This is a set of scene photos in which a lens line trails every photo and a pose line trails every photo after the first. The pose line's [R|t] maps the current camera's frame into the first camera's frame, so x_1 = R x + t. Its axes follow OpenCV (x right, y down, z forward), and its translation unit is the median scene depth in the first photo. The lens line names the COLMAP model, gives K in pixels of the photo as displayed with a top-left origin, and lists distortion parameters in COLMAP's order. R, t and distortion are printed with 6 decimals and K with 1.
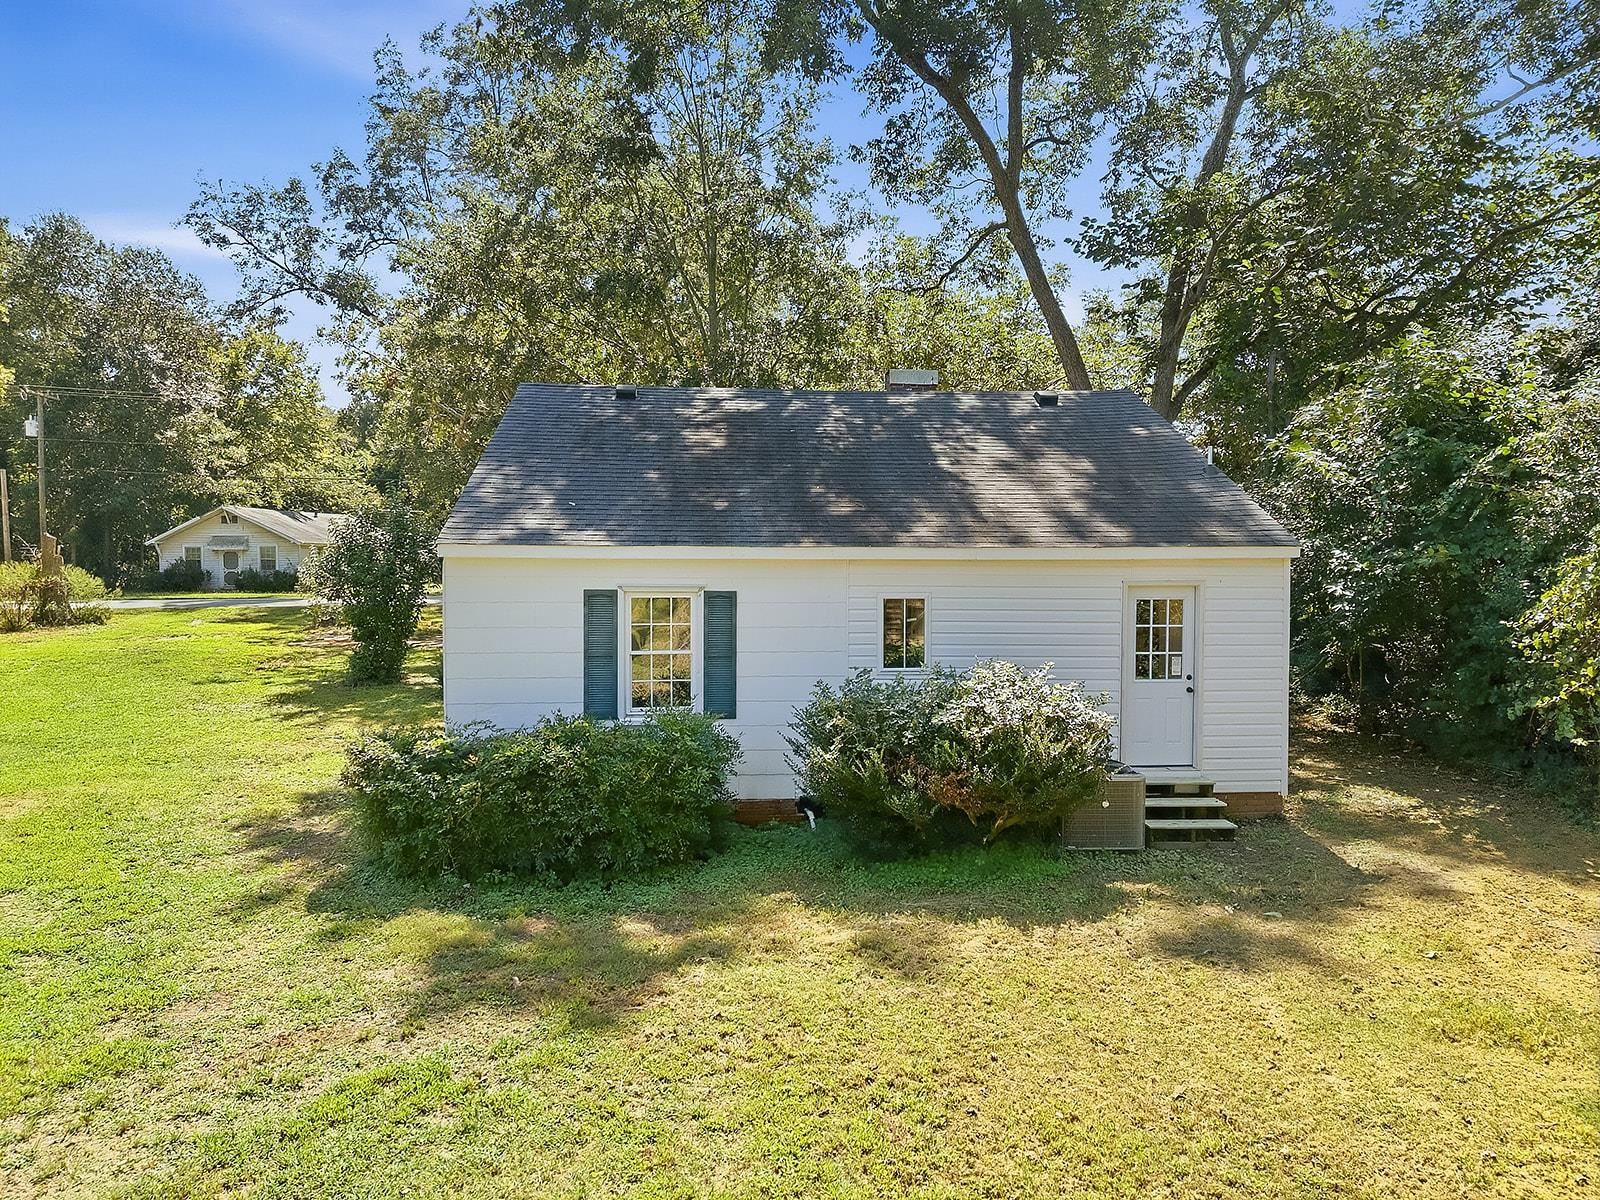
lens RADIAL K [[1053.7, 0, 811.5], [0, 1053.7, 595.7], [0, 0, 1]] dist [0.021499, -0.017757]
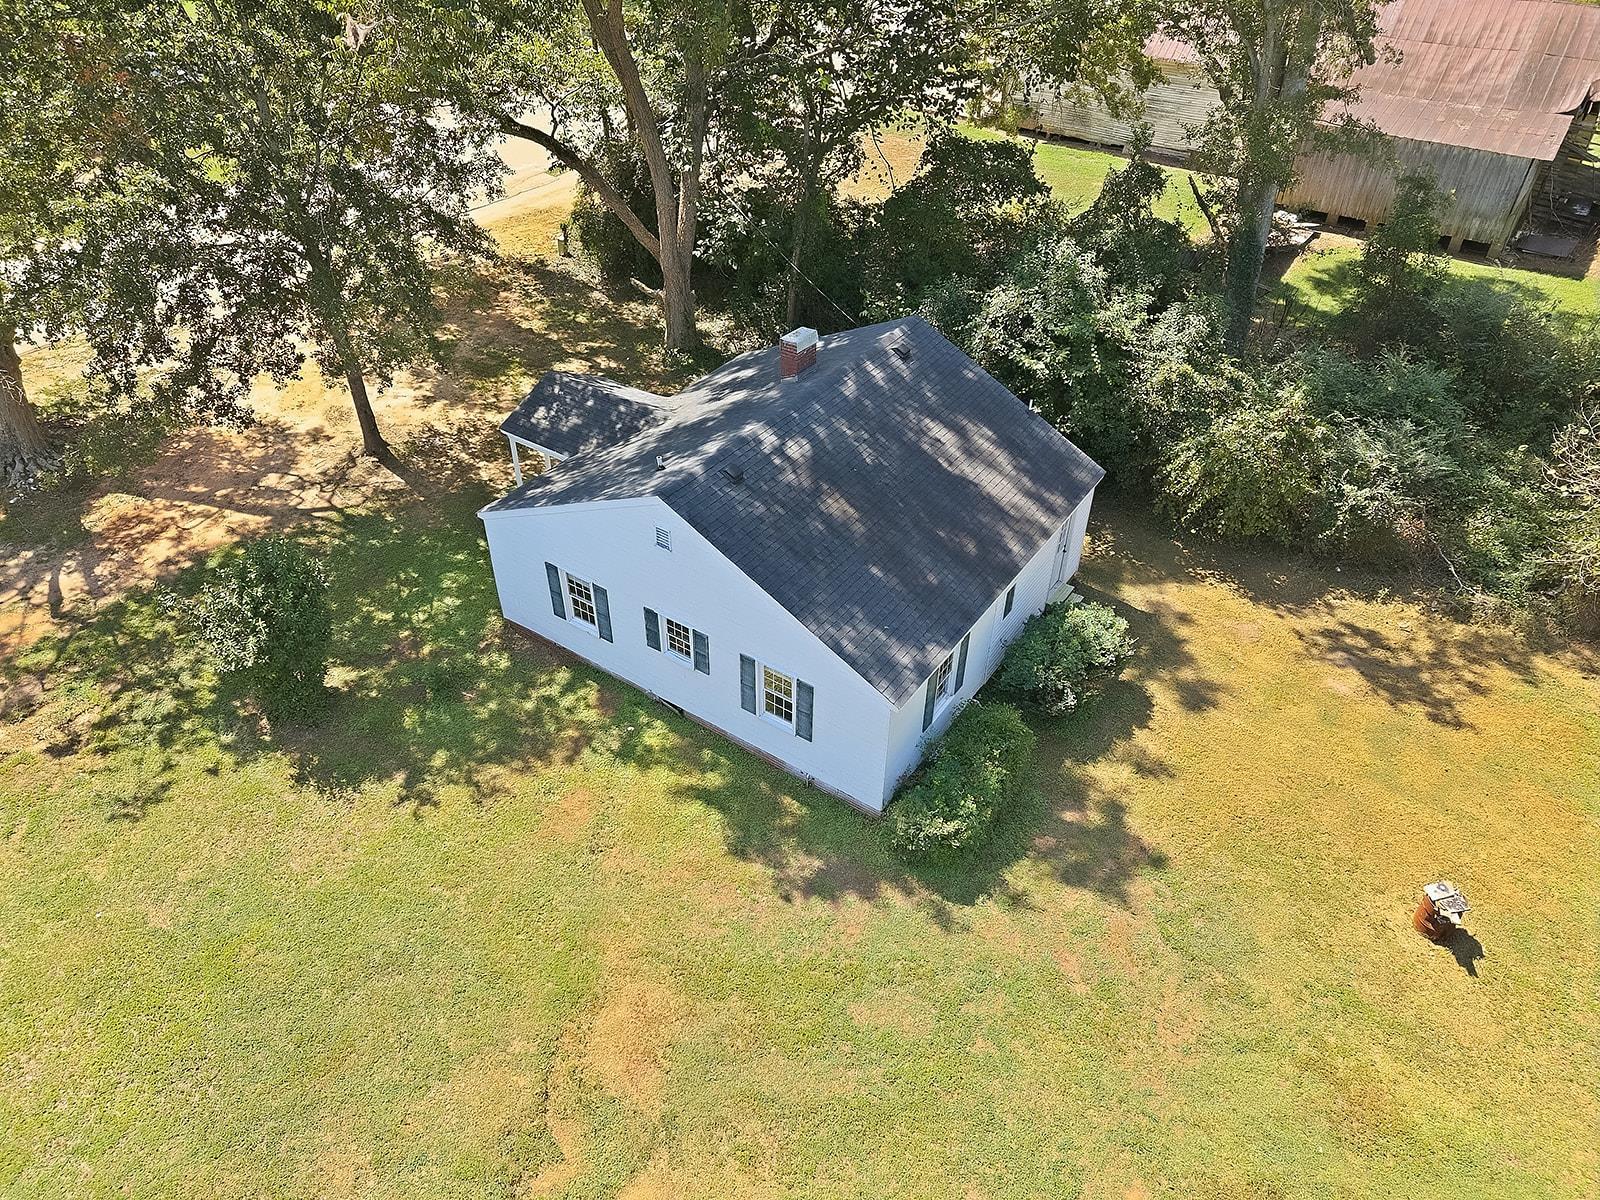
lens RADIAL K [[1053.7, 0, 803.2], [0, 1053.7, 606.5], [0, 0, 1]] dist [0.021499, -0.017757]
pose [[0.623147, -0.488880, 0.610479, -1.037174], [0.027510, 0.793777, 0.607587, -0.889244], [-0.781621, -0.361821, 0.508089, 0.268006]]
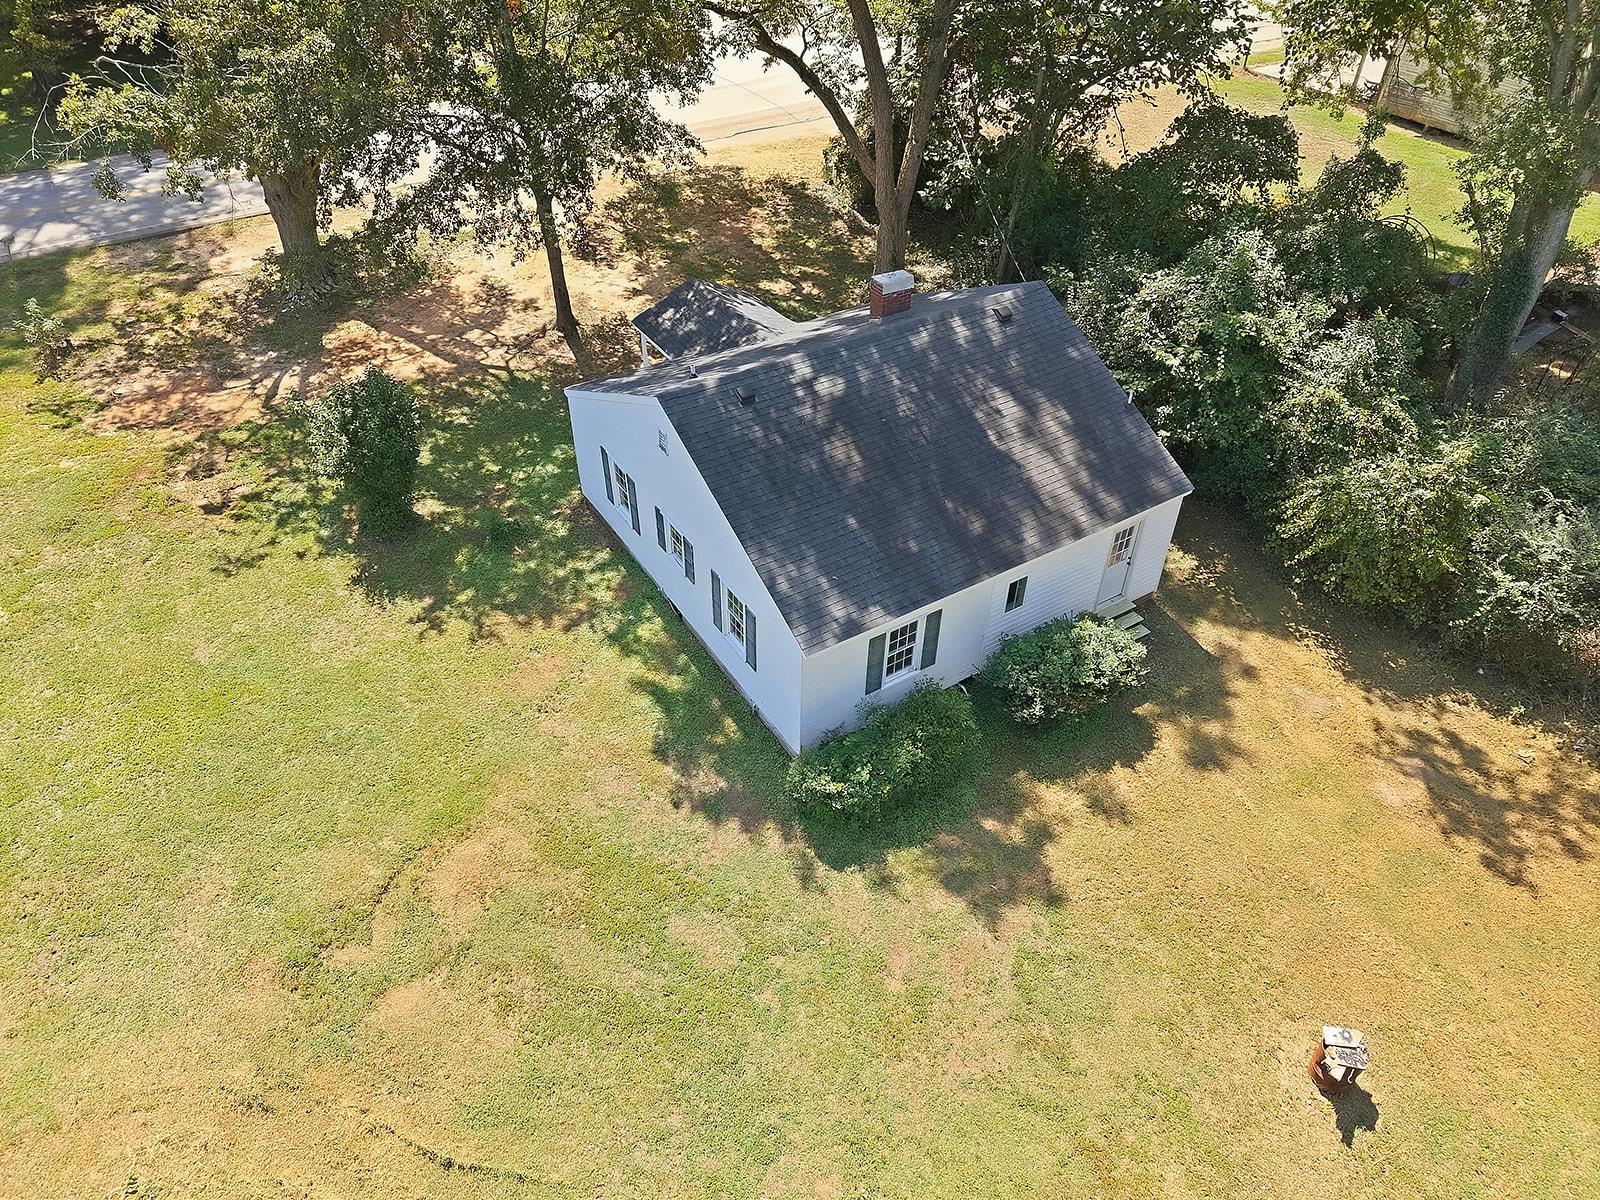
lens RADIAL K [[1053.7, 0, 815.4], [0, 1053.7, 608.7], [0, 0, 1]] dist [0.021499, -0.017757]
pose [[0.882338, -0.307352, 0.356392, -0.679986], [0.014863, 0.775107, 0.631655, -0.854605], [-0.470382, -0.552036, 0.688474, -0.052646]]
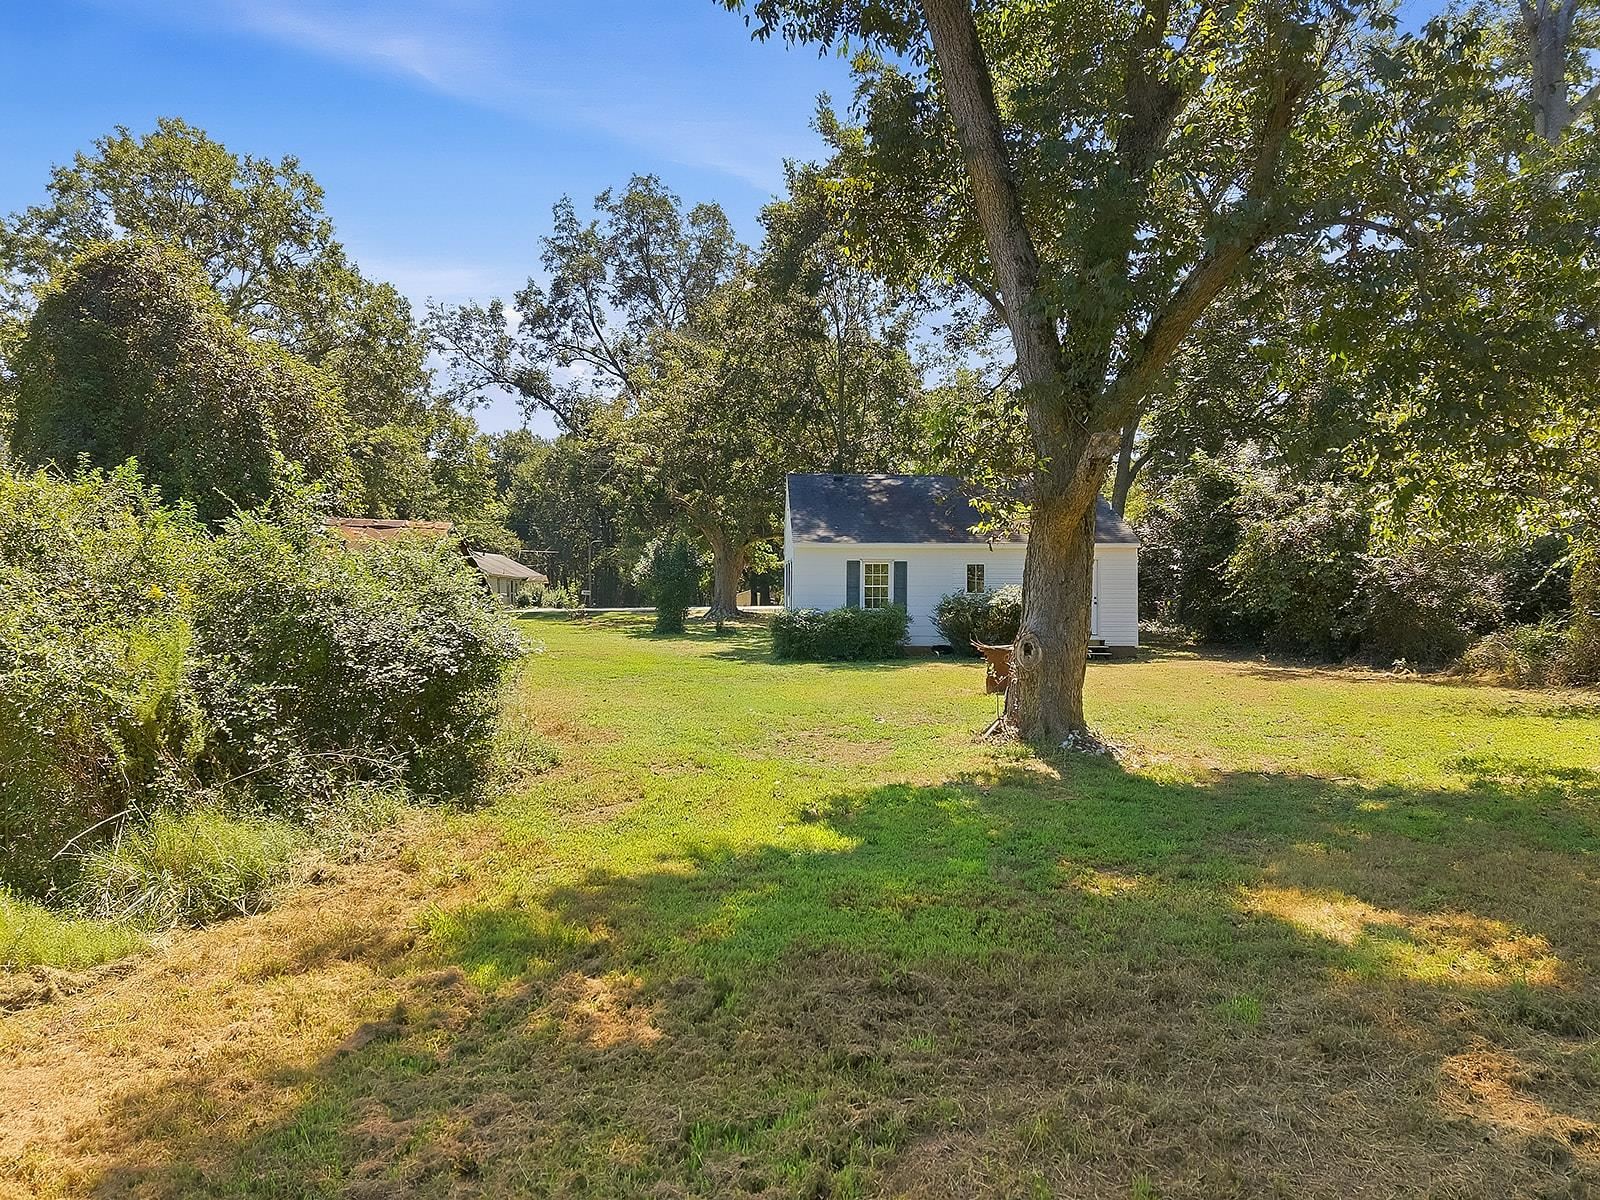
lens RADIAL K [[1053.7, 0, 802.8], [0, 1053.7, 598.5], [0, 0, 1]] dist [0.021499, -0.017757]
pose [[0.999089, -0.001544, -0.042653, -0.165161], [-0.000277, 0.999090, -0.042658, 0.148278], [0.042680, 0.042631, 0.998179, -1.155293]]
